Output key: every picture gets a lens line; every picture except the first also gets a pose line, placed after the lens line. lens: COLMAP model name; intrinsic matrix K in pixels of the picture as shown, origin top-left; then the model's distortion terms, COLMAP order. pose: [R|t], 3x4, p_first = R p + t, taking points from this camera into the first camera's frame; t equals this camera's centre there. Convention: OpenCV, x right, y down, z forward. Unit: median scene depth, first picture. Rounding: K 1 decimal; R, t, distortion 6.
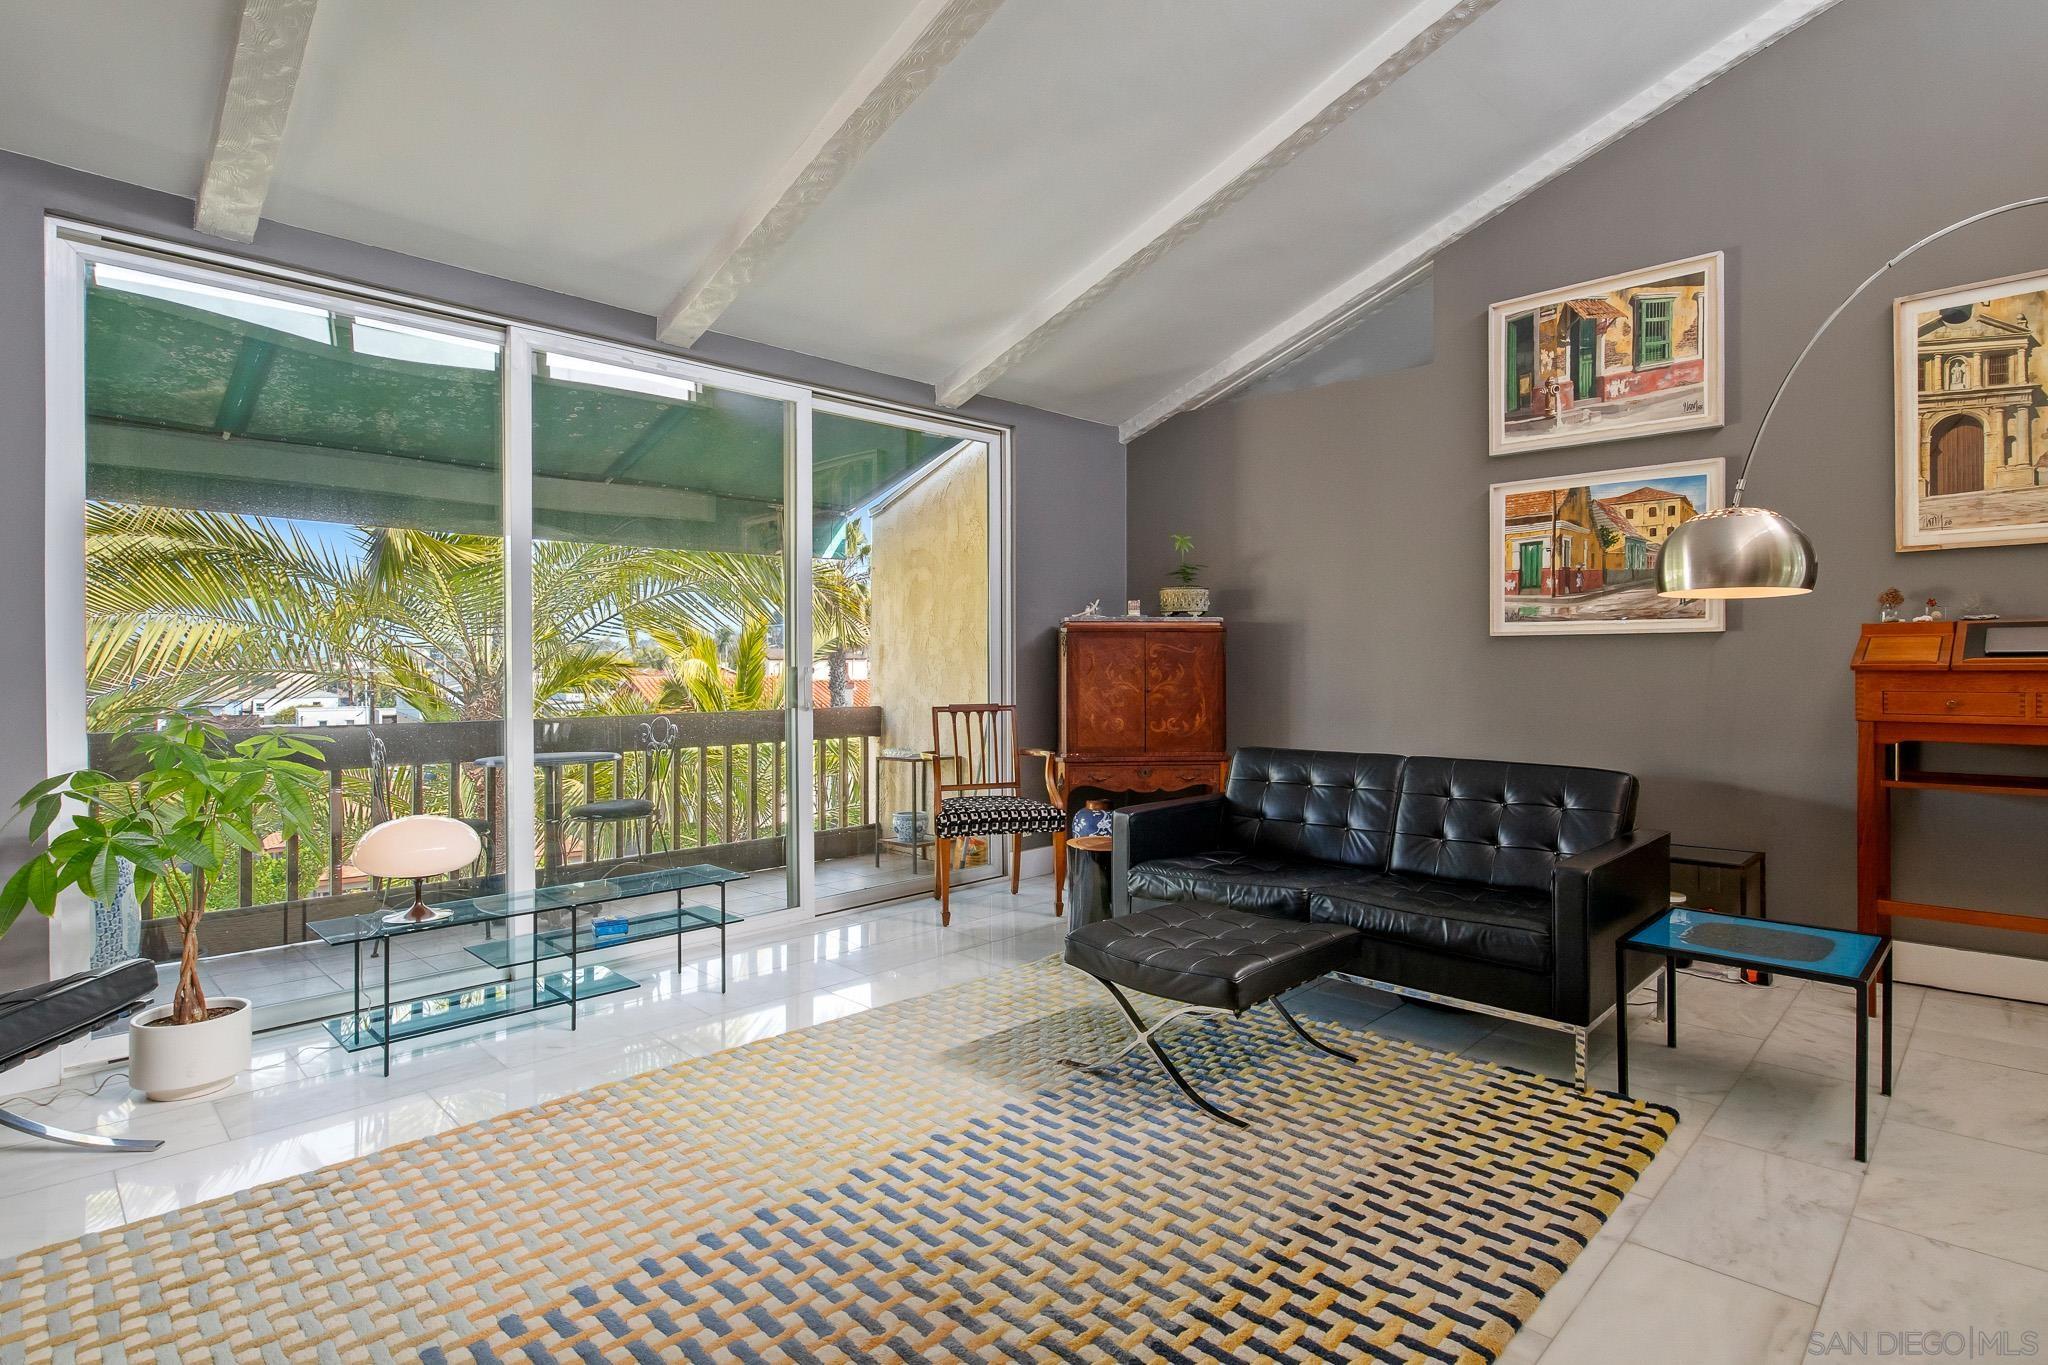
lens RADIAL K [[1062.9, 0, 1097.0], [0, 1062.9, 654.9], [0, 0, 1]] dist [-0.005910, 0.012223]
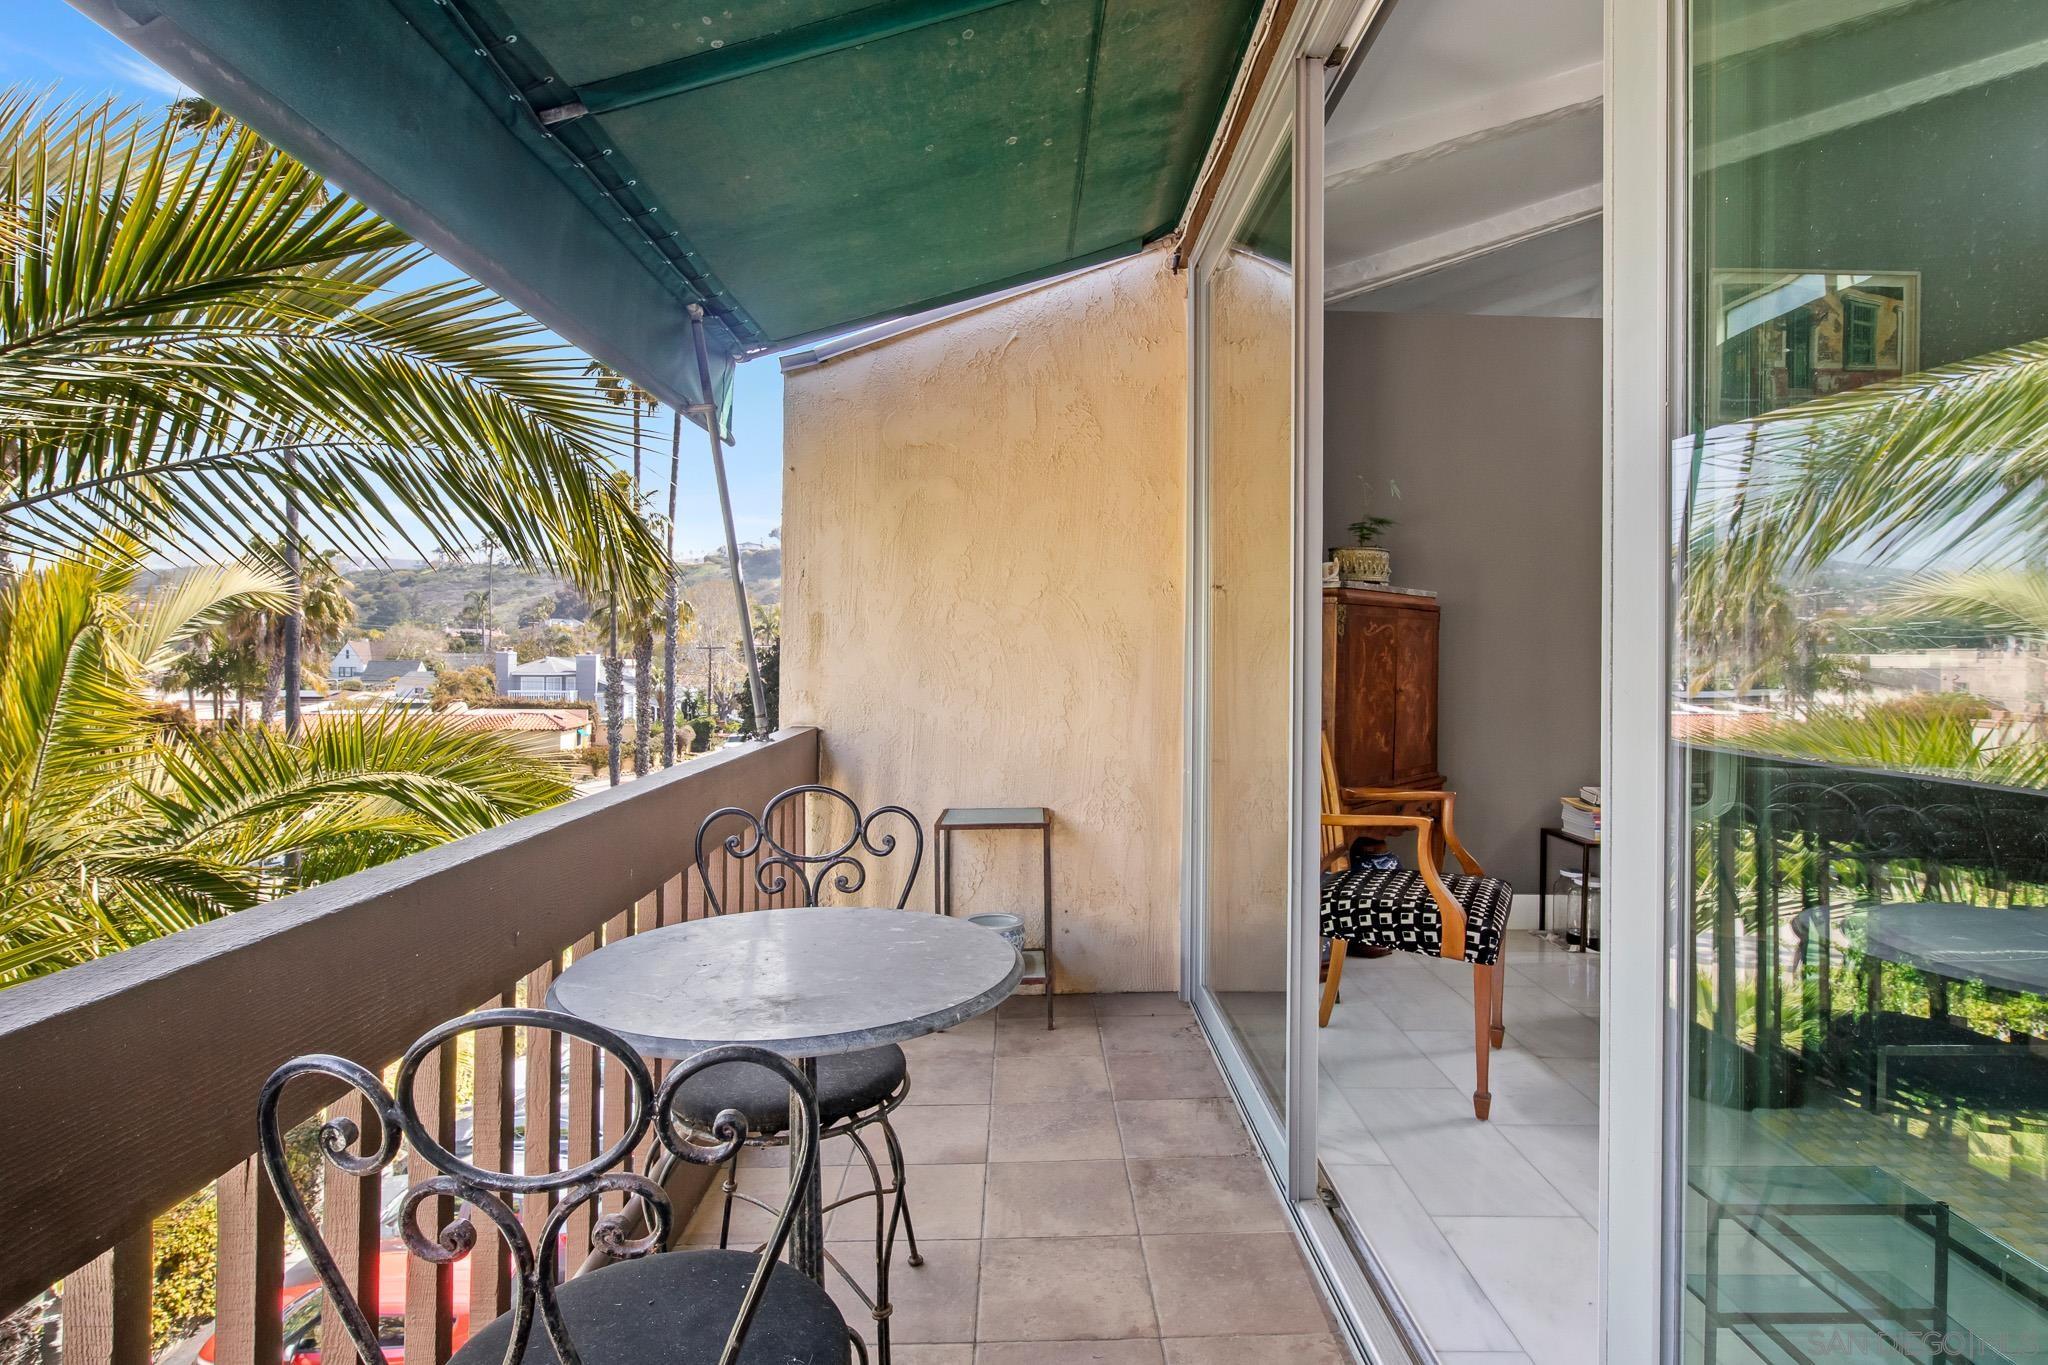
lens RADIAL K [[1062.9, 0, 1073.7], [0, 1062.9, 641.4], [0, 0, 1]] dist [-0.005910, 0.012223]
pose [[0.689942, 0.015551, 0.723698, -0.727828], [-0.019667, 0.999803, -0.002734, 0.008993], [-0.723597, -0.012347, 0.690112, 0.827297]]
